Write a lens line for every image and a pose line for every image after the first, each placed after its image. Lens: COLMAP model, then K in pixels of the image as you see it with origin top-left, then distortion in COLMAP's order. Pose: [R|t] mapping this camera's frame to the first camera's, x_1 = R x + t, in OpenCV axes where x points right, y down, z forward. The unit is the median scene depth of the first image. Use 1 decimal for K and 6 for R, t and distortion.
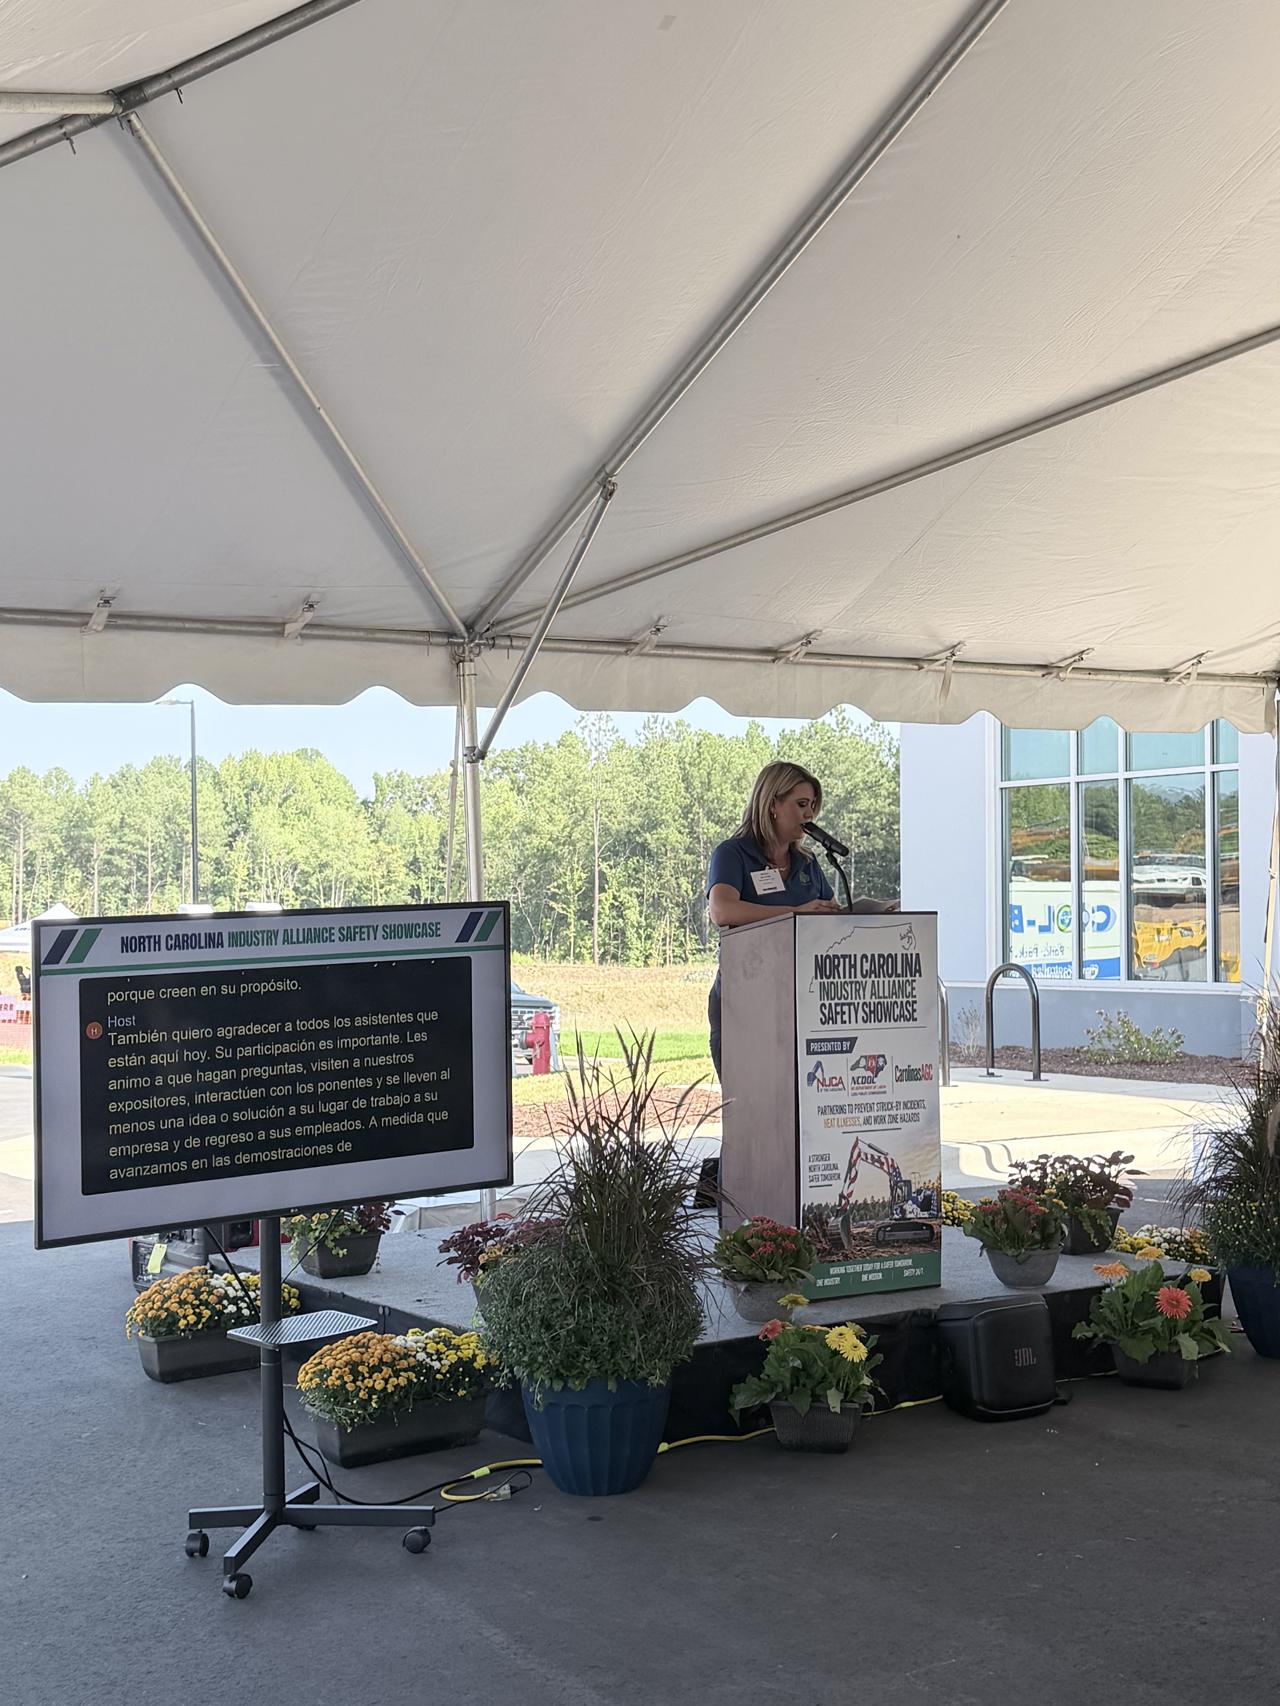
lens RADIAL K [[2307.0, 0, 625.0], [0, 2307.0, 860.4], [0, 0, 1]] dist [0.095275, 0.000000]
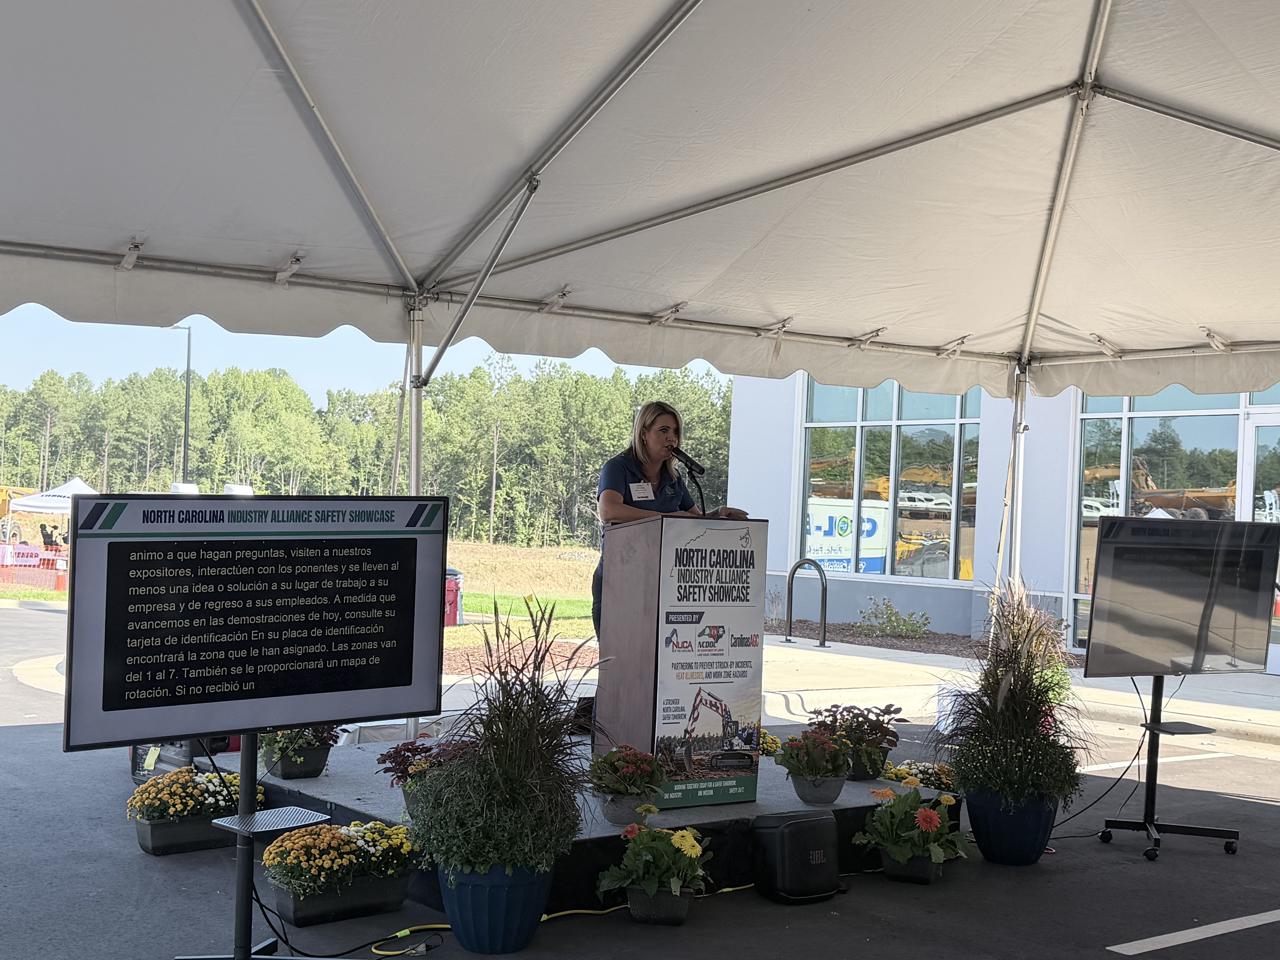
lens RADIAL K [[1730.9, 0, 652.0], [0, 1730.9, 494.9], [0, 0, 1]] dist [0.095275, 0.000000]
pose [[0.995639, 0.049441, 0.079110, -0.010388], [-0.050589, 0.998640, 0.012568, -0.001238], [-0.078381, -0.016515, 0.996787, 0.014578]]
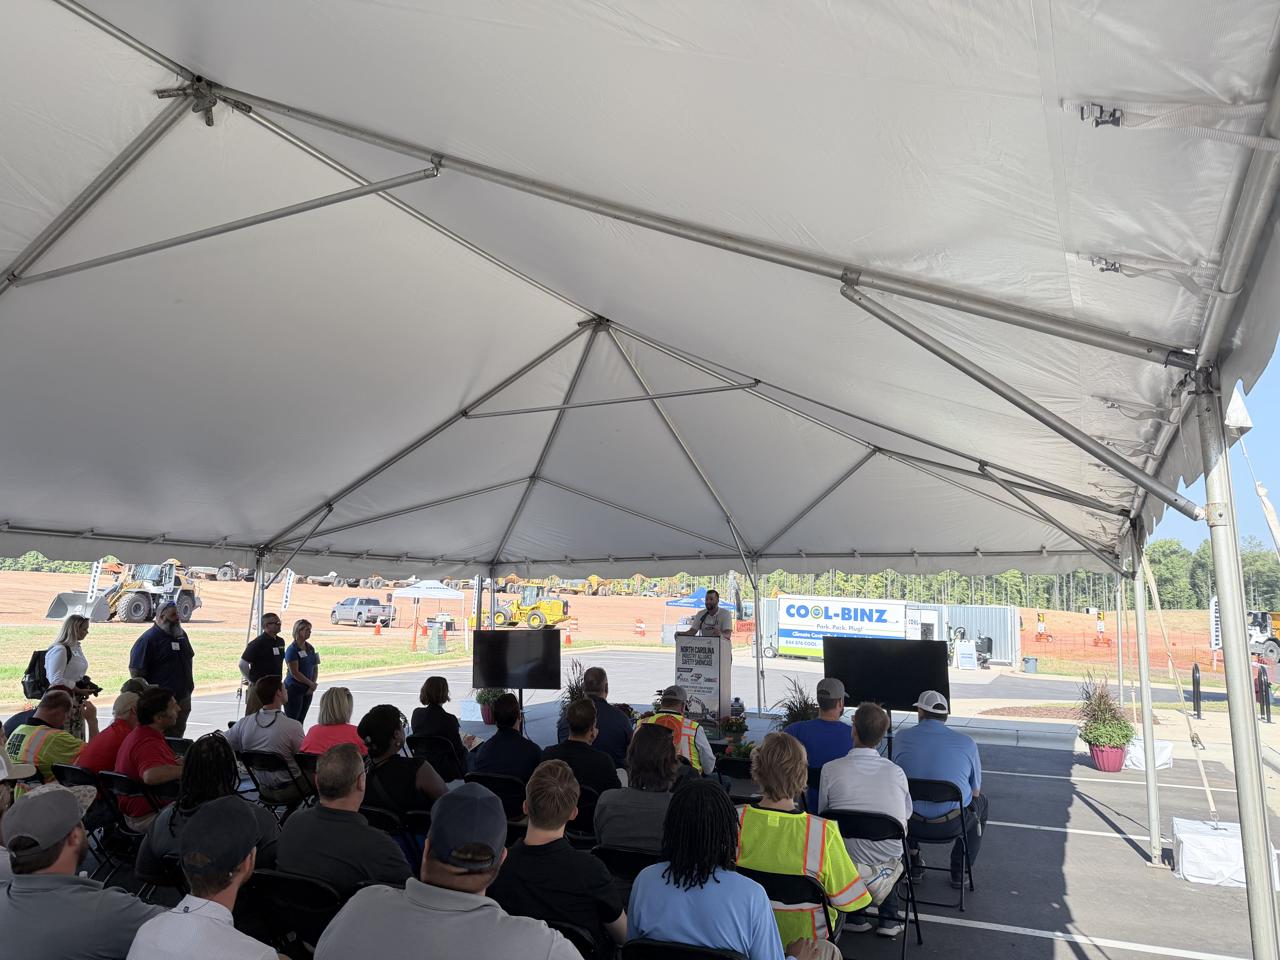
lens RADIAL K [[886.3, 0, 640.8], [0, 886.3, 476.9], [0, 0, 1]] dist [0.082496, -0.101214]
pose [[0.507388, -0.102191, -0.855637, 1.306900], [-0.003900, 0.992661, -0.120869, -0.059693], [0.861709, 0.064665, 0.503266, 0.139601]]
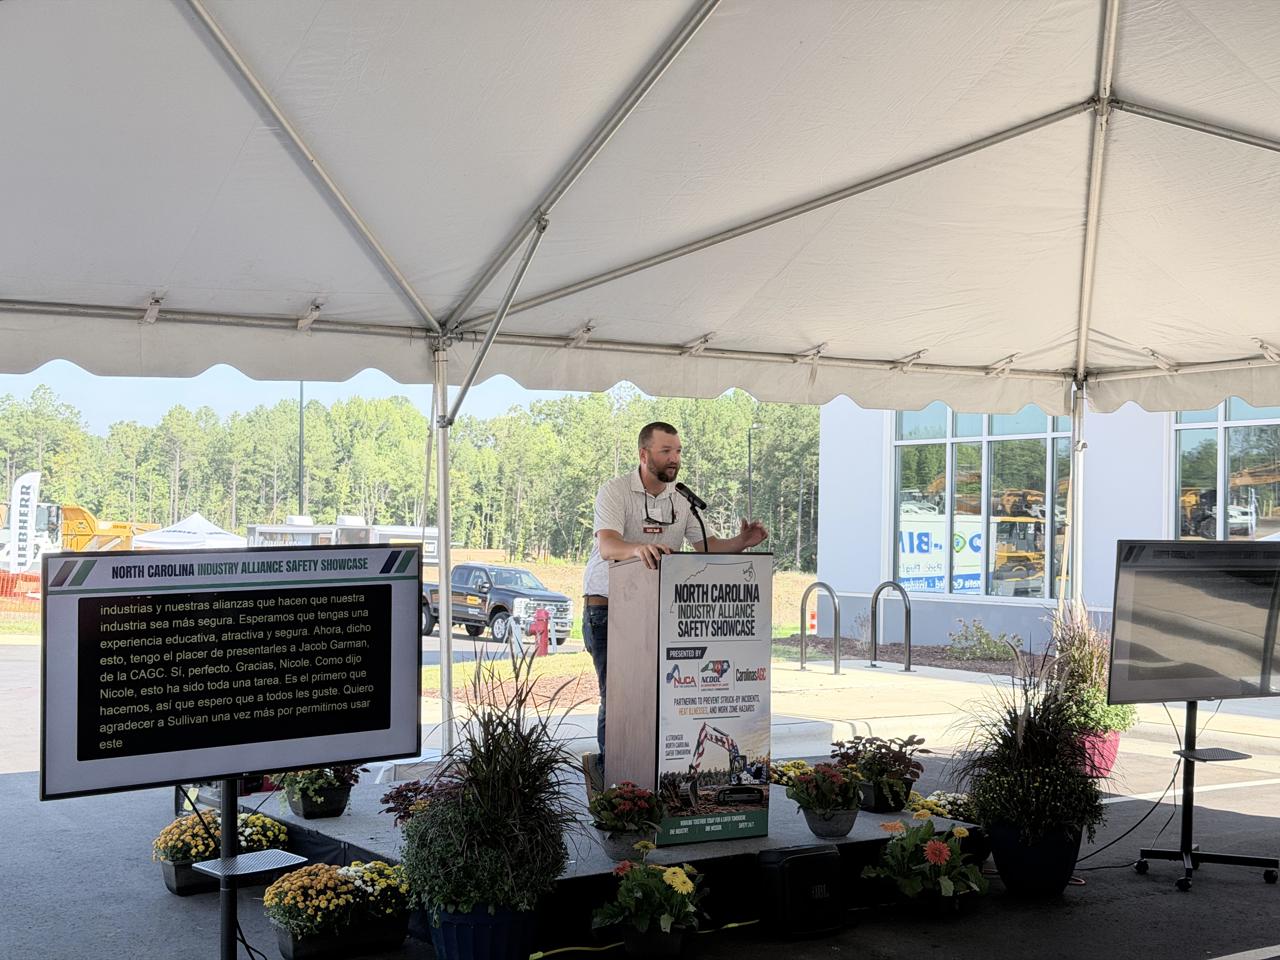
lens RADIAL K [[1771.7, 0, 642.0], [0, 1771.7, 498.1], [0, 0, 1]] dist [0.092326, 0.000000]
pose [[0.999733, 0.023111, -0.000082, 0.058441], [-0.023110, 0.999713, 0.006294, -0.013497], [0.000228, -0.006290, 0.999980, -0.014366]]
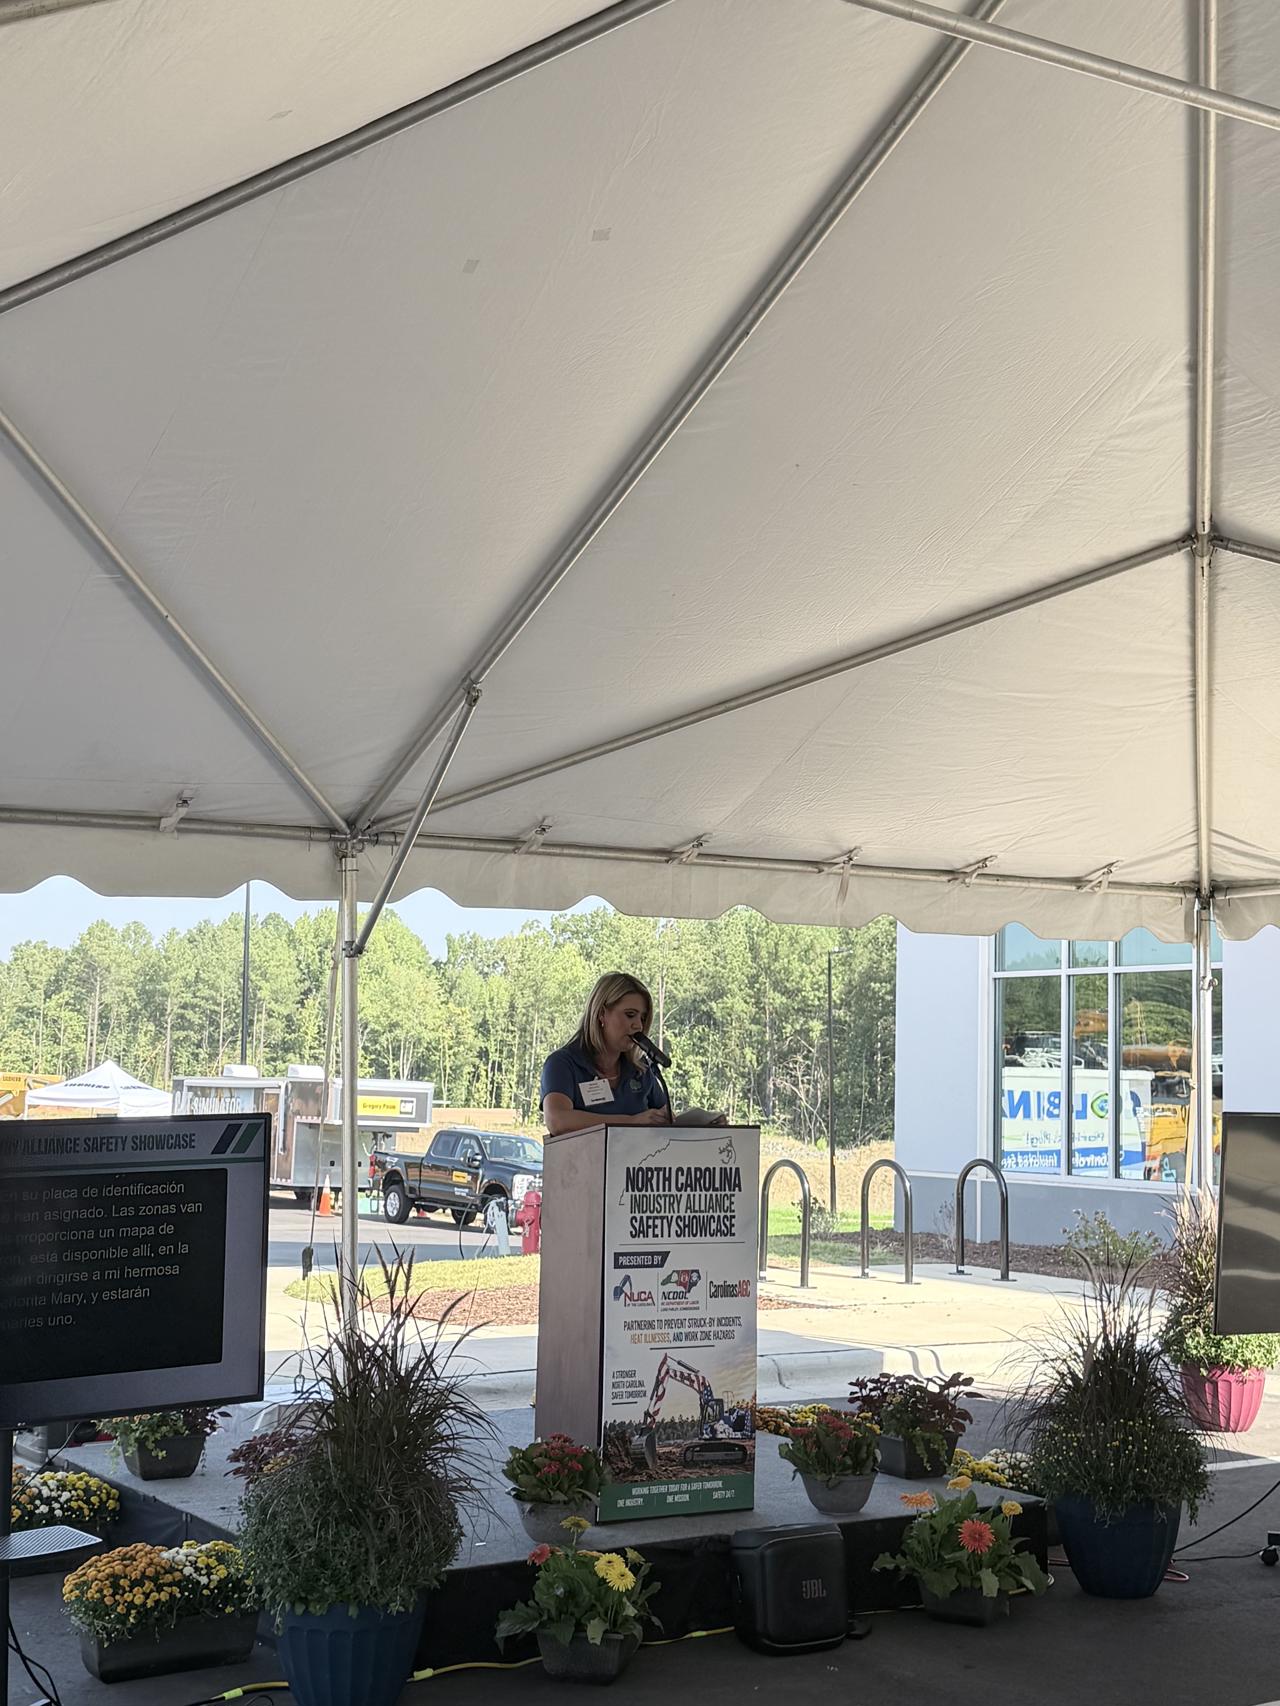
lens RADIAL K [[2307.0, 0, 619.9], [0, 2307.0, 858.1], [0, 0, 1]] dist [0.095275, 0.000000]
pose [[0.999025, 0.024791, -0.036536, 0.105941], [-0.027380, 0.997017, -0.072159, -0.019142], [0.034638, 0.073089, 0.996724, -0.008093]]
